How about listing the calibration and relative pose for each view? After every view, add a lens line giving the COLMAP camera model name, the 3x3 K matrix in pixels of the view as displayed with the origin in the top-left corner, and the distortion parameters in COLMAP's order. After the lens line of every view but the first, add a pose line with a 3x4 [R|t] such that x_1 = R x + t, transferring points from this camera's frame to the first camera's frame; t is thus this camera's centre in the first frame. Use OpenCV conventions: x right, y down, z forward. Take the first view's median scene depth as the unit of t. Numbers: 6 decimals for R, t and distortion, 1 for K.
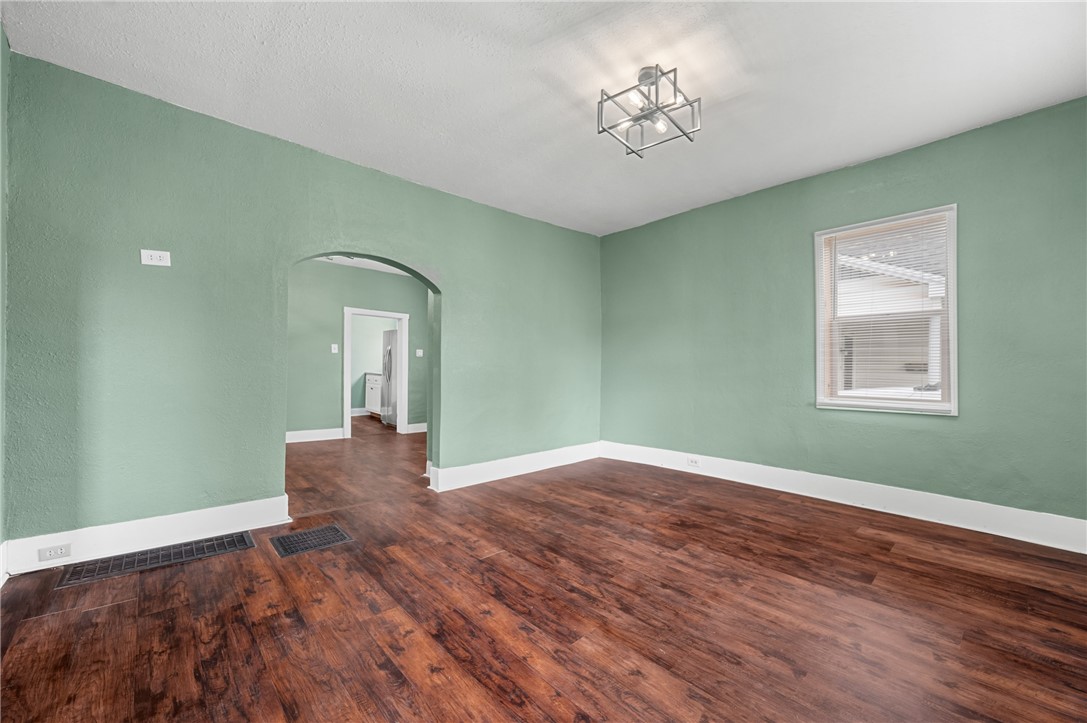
lens RADIAL K [[434.6, 0, 550.2], [0, 434.6, 369.2], [0, 0, 1]] dist [-0.000848, -0.000653]
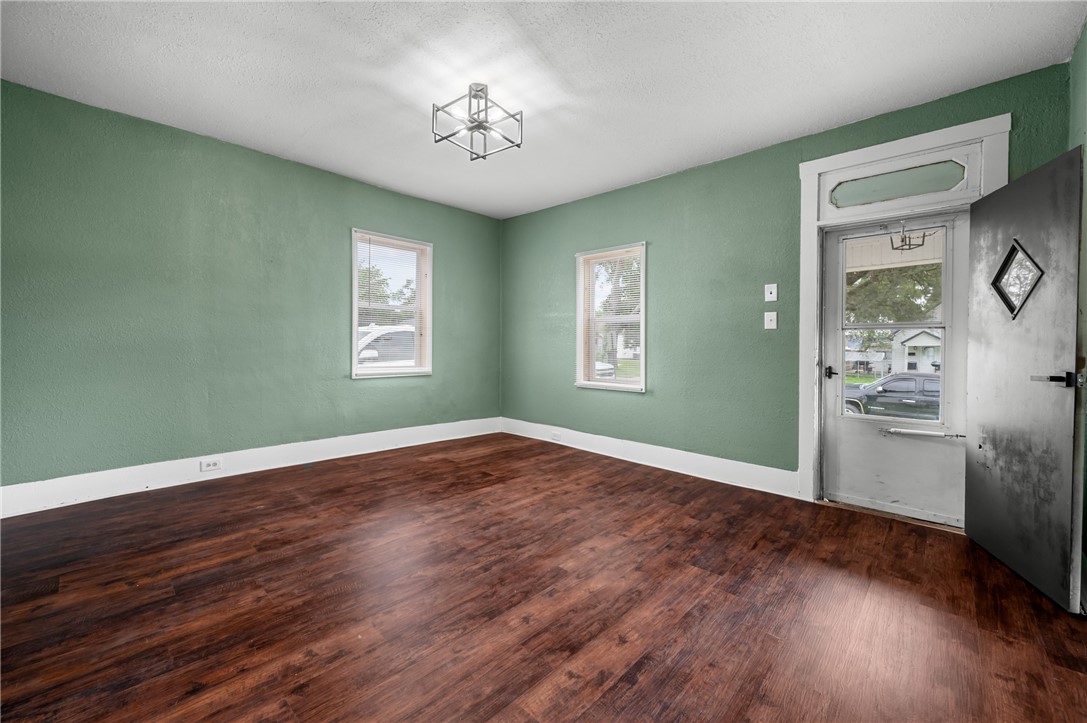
lens RADIAL K [[434.6, 0, 542.8], [0, 434.6, 354.4], [0, 0, 1]] dist [-0.000848, -0.000653]
pose [[-0.066470, -0.023332, 0.997516, -0.868100], [-0.007712, 0.999709, 0.022870, -0.007953], [-0.997759, -0.006173, -0.066630, 0.864328]]
